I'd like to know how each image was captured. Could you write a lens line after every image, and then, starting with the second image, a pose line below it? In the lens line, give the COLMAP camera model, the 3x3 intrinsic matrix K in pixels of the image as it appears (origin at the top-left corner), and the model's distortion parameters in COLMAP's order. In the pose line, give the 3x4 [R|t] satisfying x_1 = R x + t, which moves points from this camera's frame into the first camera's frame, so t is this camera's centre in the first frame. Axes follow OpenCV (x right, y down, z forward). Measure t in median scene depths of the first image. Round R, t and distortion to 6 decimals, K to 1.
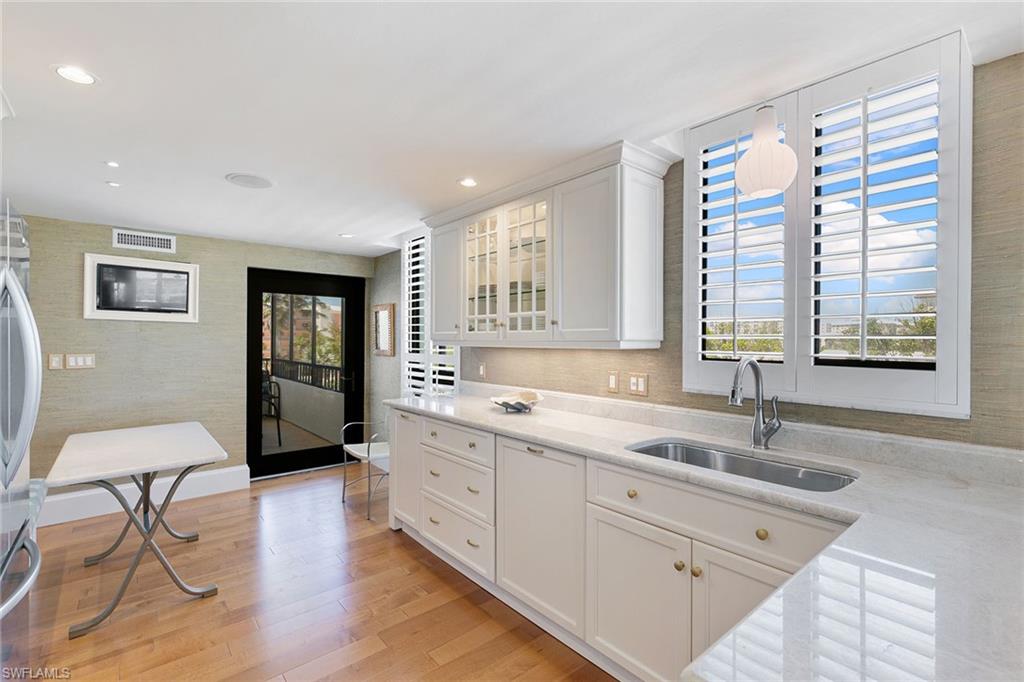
lens RADIAL K [[465.9, 0, 511.7], [0, 465.9, 338.5], [0, 0, 1]] dist [-0.003933, -0.000464]
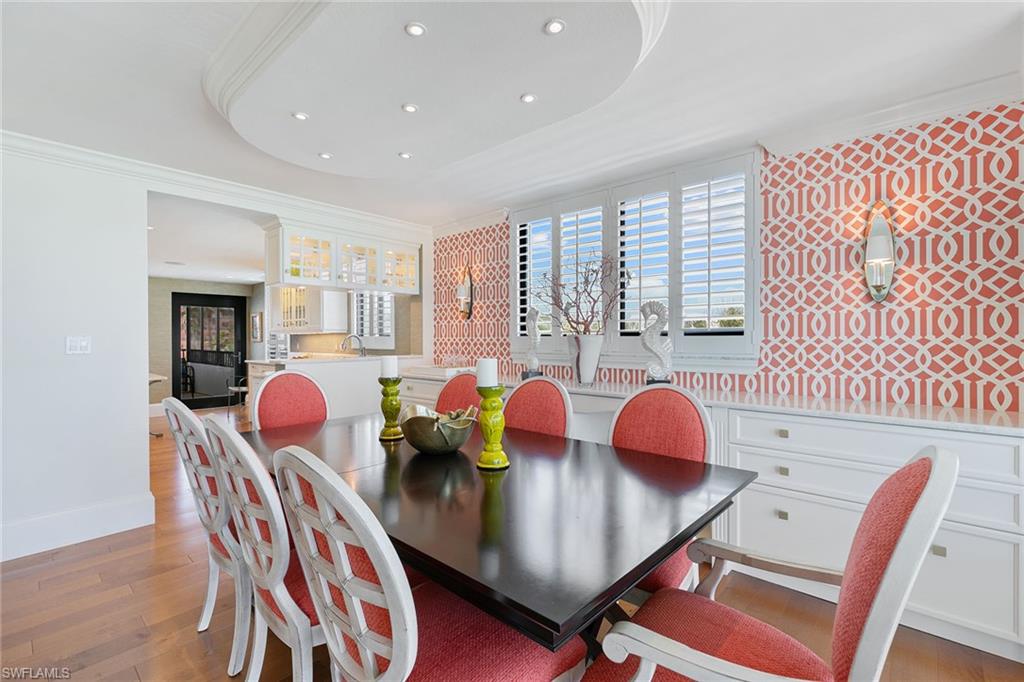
lens RADIAL K [[465.9, 0, 514.2], [0, 465.9, 336.5], [0, 0, 1]] dist [-0.003933, -0.000464]
pose [[0.990782, -0.012786, 0.134858, 0.286602], [0.012768, 0.999918, 0.001000, 0.017431], [-0.134860, 0.000732, 0.990864, -0.549732]]
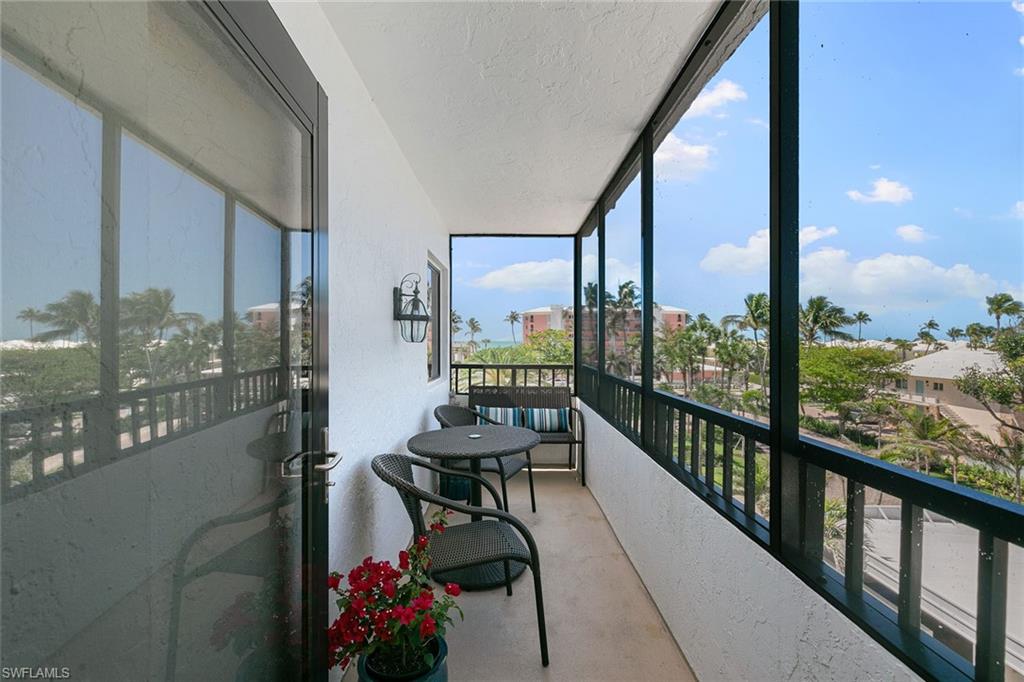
lens RADIAL K [[465.9, 0, 511.8], [0, 465.9, 341.5], [0, 0, 1]] dist [-0.003933, -0.000464]
pose [[0.776797, 0.004251, -0.629736, -0.247834], [-0.001483, 0.999987, 0.004921, 0.013427], [0.629749, -0.002889, 0.776793, 0.574162]]
